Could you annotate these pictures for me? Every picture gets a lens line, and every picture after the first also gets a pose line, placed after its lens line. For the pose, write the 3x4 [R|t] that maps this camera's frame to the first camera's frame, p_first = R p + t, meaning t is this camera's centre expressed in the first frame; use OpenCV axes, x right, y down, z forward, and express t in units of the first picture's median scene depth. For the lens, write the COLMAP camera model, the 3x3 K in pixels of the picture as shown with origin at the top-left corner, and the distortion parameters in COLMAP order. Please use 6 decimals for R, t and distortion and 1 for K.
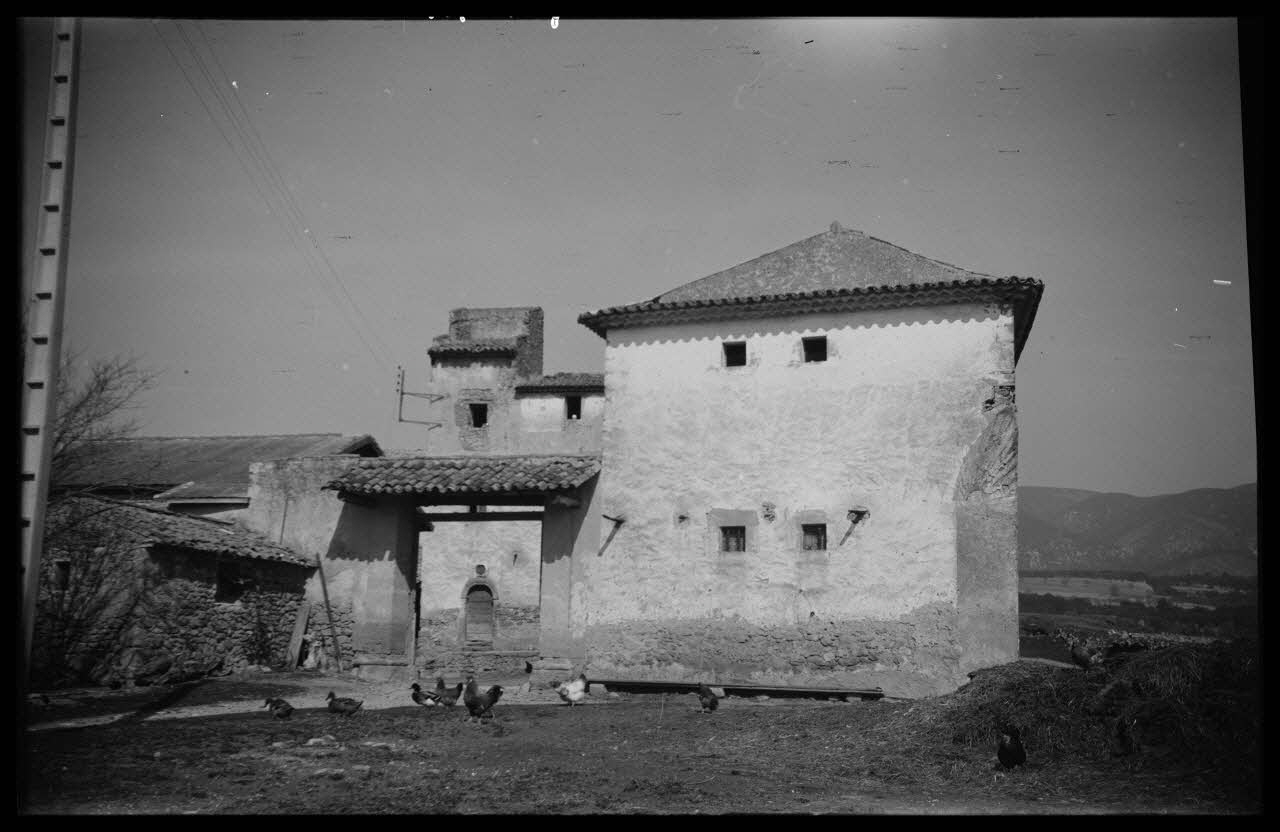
lens RADIAL K [[1420.6, 0, 639.2], [0, 1420.6, 411.2], [0, 0, 1]] dist [0.041390, 0.000000]
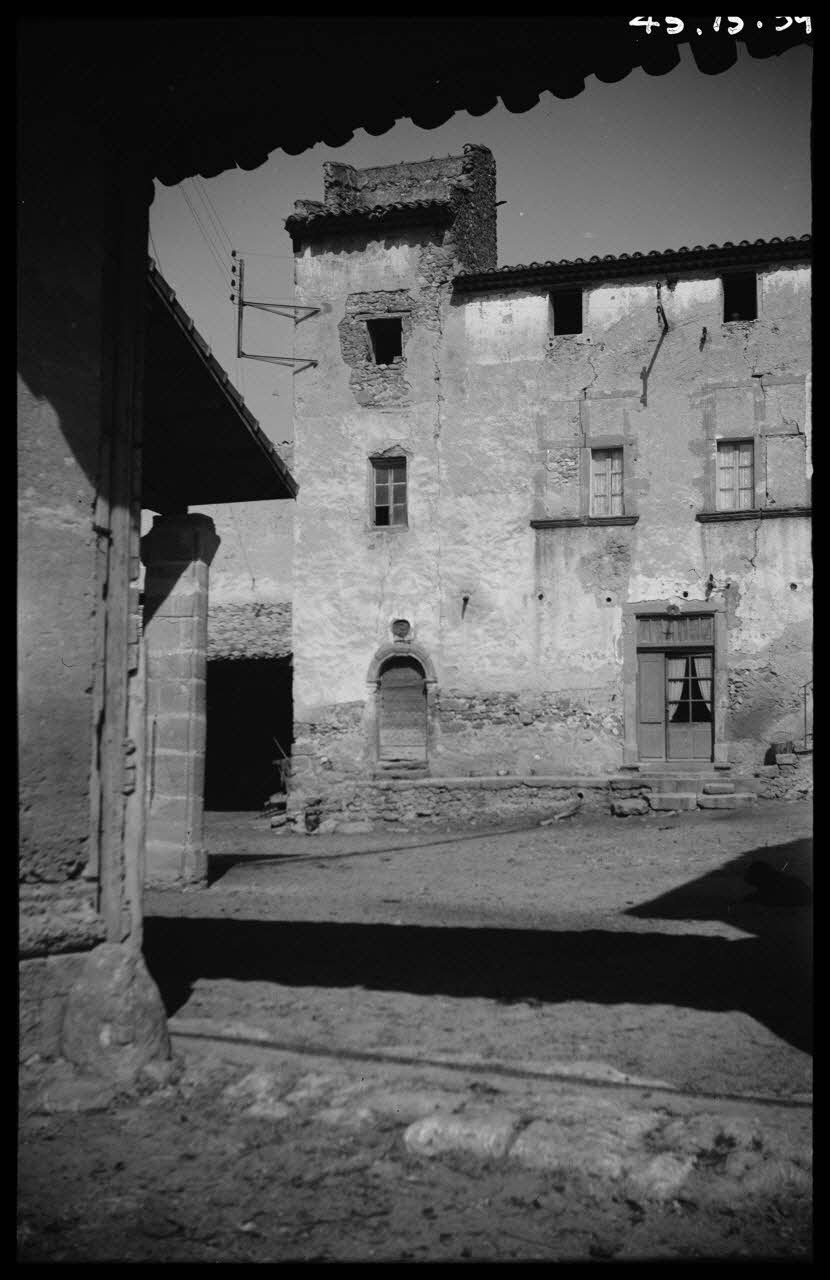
lens RADIAL K [[1420.6, 0, 422.7], [0, 1420.6, 639.8], [0, 0, 1]] dist [0.041390, 0.000000]
pose [[0.996487, -0.031086, -0.077766, -0.065406], [0.037332, 0.996080, 0.080192, 0.077174], [0.074968, -0.082814, 0.993741, 0.494927]]
